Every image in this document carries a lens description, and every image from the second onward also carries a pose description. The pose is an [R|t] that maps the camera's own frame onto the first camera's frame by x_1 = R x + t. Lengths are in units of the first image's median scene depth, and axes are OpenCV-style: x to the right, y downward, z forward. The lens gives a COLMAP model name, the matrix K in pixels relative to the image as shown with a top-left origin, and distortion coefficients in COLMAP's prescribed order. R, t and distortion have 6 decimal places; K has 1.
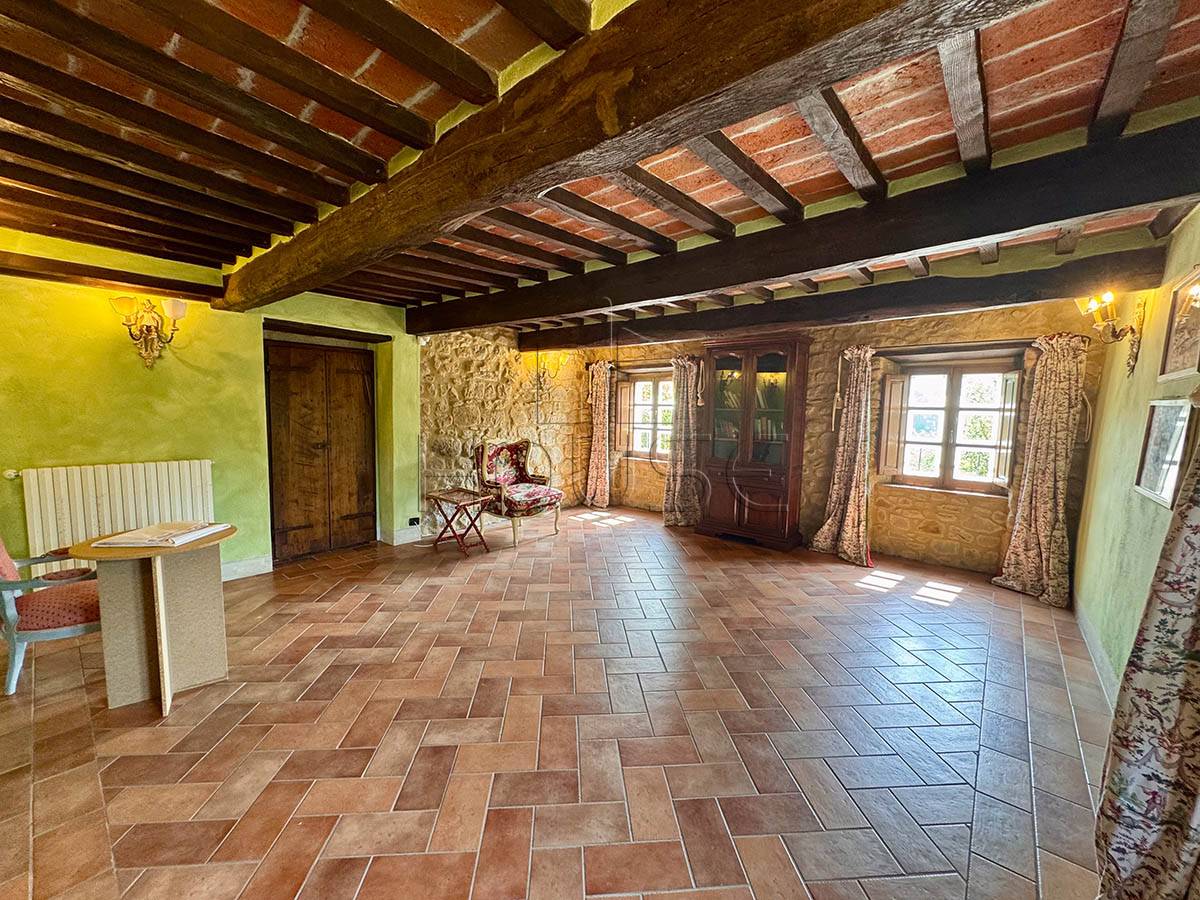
lens RADIAL K [[483.6, 0, 600.0], [0, 483.6, 450.0], [0, 0, 1]] dist [-0.002015, 0.000068]
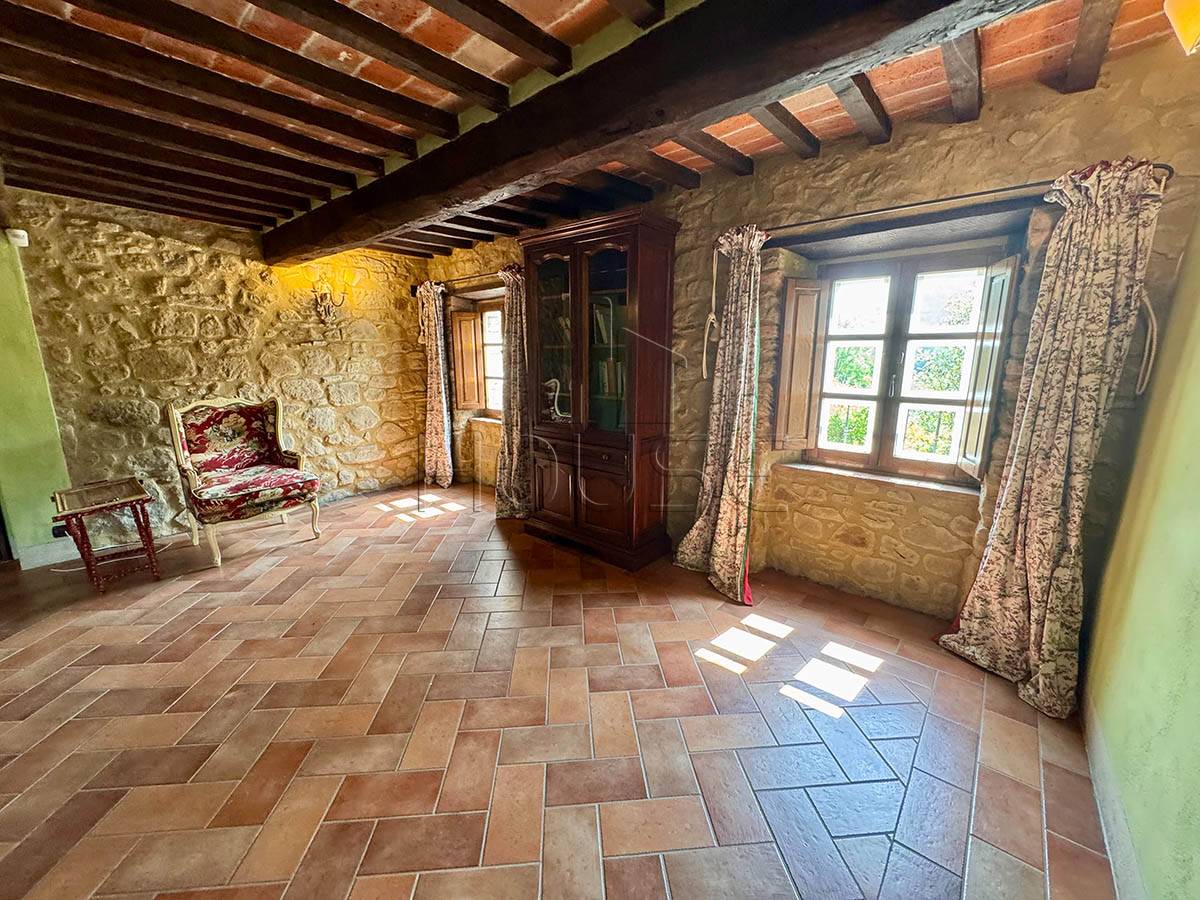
lens RADIAL K [[483.6, 0, 600.0], [0, 483.6, 450.0], [0, 0, 1]] dist [-0.002015, 0.000068]
pose [[0.999846, -0.016824, -0.004967, 0.366764], [0.017263, 0.993986, 0.108142, -0.018871], [0.003118, -0.108211, 0.994123, 0.401385]]
